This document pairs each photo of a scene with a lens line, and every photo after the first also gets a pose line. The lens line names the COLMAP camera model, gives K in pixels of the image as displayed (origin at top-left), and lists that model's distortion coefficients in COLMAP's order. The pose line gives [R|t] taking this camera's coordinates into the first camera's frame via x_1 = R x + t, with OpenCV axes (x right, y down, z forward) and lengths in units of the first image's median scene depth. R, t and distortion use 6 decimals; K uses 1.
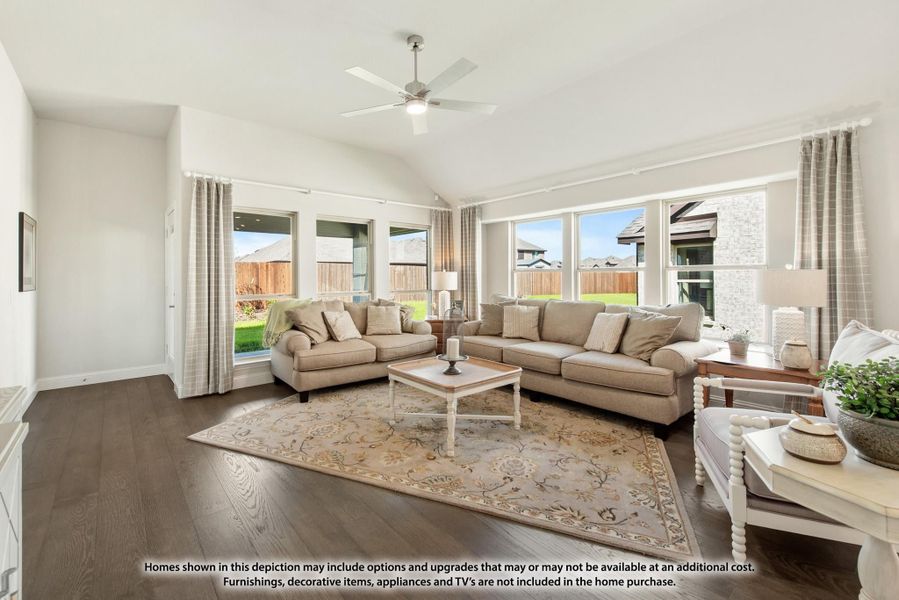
lens RADIAL K [[381.2, 0, 450.2], [0, 381.2, 278.0], [0, 0, 1]] dist [0.001091, 0.000026]
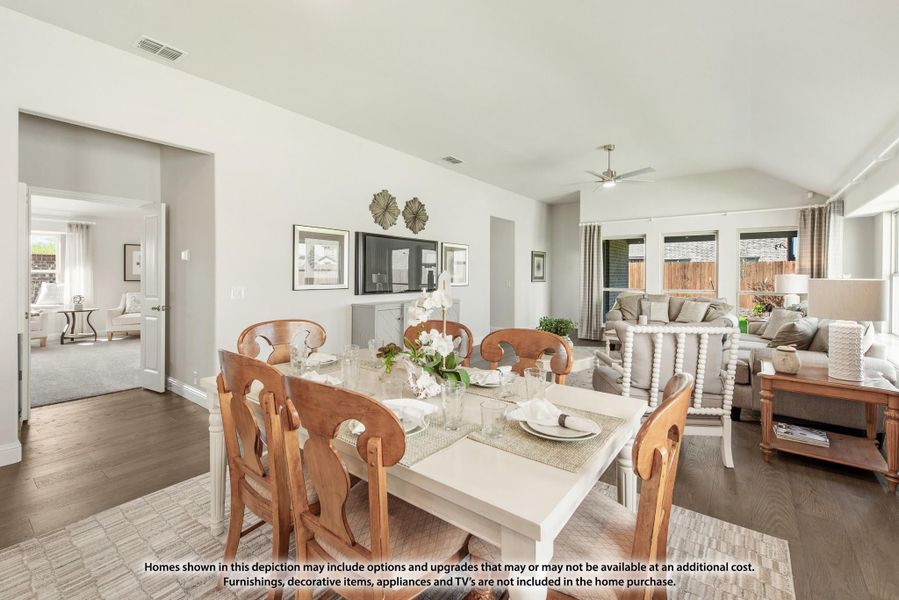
lens RADIAL K [[381.2, 0, 450.2], [0, 381.2, 278.0], [0, 0, 1]] dist [0.001091, 0.000026]
pose [[0.228515, 0.017826, -0.973377, 1.020849], [-0.016130, 0.999764, 0.014523, -0.012891], [0.973407, 0.012382, 0.228748, -0.091232]]
